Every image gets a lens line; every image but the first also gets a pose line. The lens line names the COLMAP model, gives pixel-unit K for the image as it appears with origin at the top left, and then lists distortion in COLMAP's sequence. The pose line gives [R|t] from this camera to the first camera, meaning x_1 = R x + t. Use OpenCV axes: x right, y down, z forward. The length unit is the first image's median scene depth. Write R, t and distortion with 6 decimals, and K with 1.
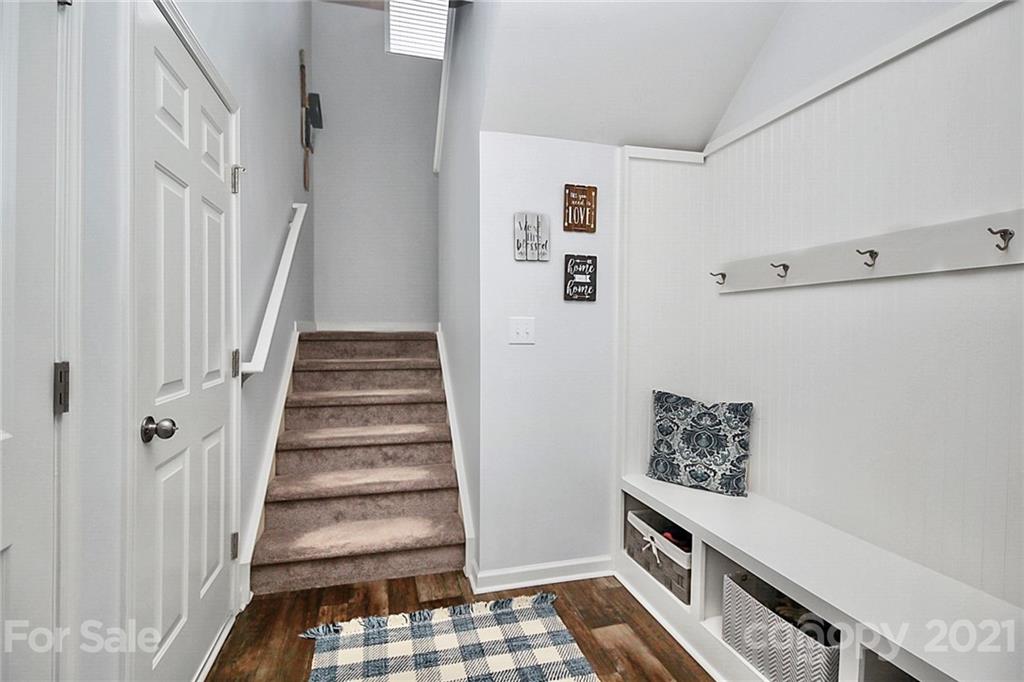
lens RADIAL K [[493.4, 0, 512.0], [0, 493.4, 341.0], [0, 0, 1]] dist [-0.002949, -0.000798]
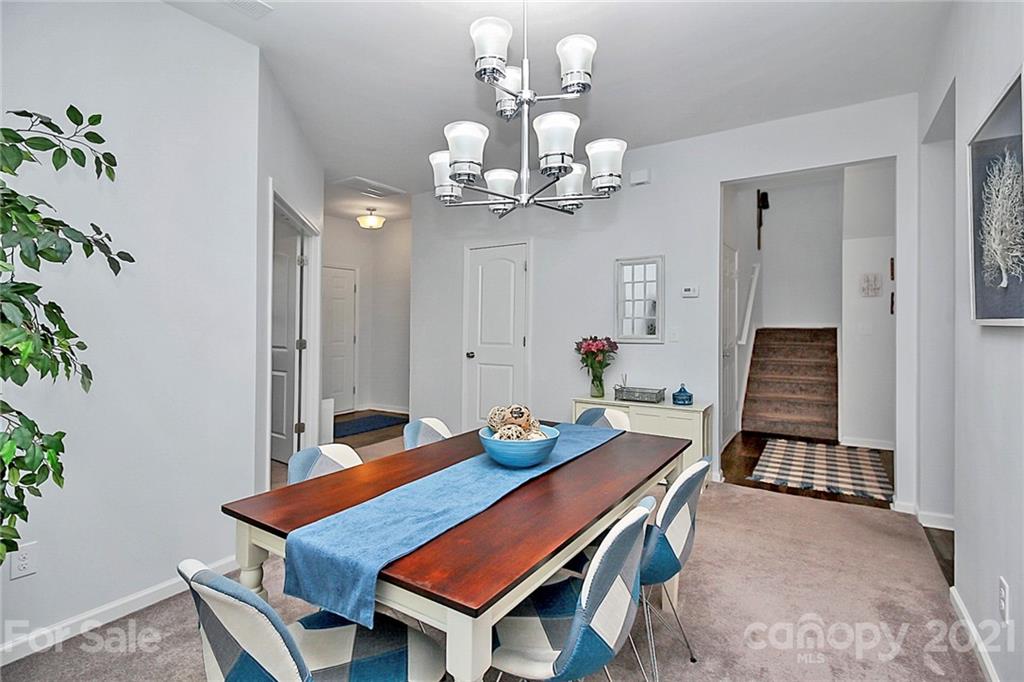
lens RADIAL K [[493.4, 0, 512.0], [0, 493.4, 341.0], [0, 0, 1]] dist [-0.002949, -0.000798]
pose [[0.666792, 0.011496, -0.745156, 0.415975], [-0.001905, 0.999904, 0.013722, 0.005335], [0.745242, -0.007731, 0.666749, -1.117124]]
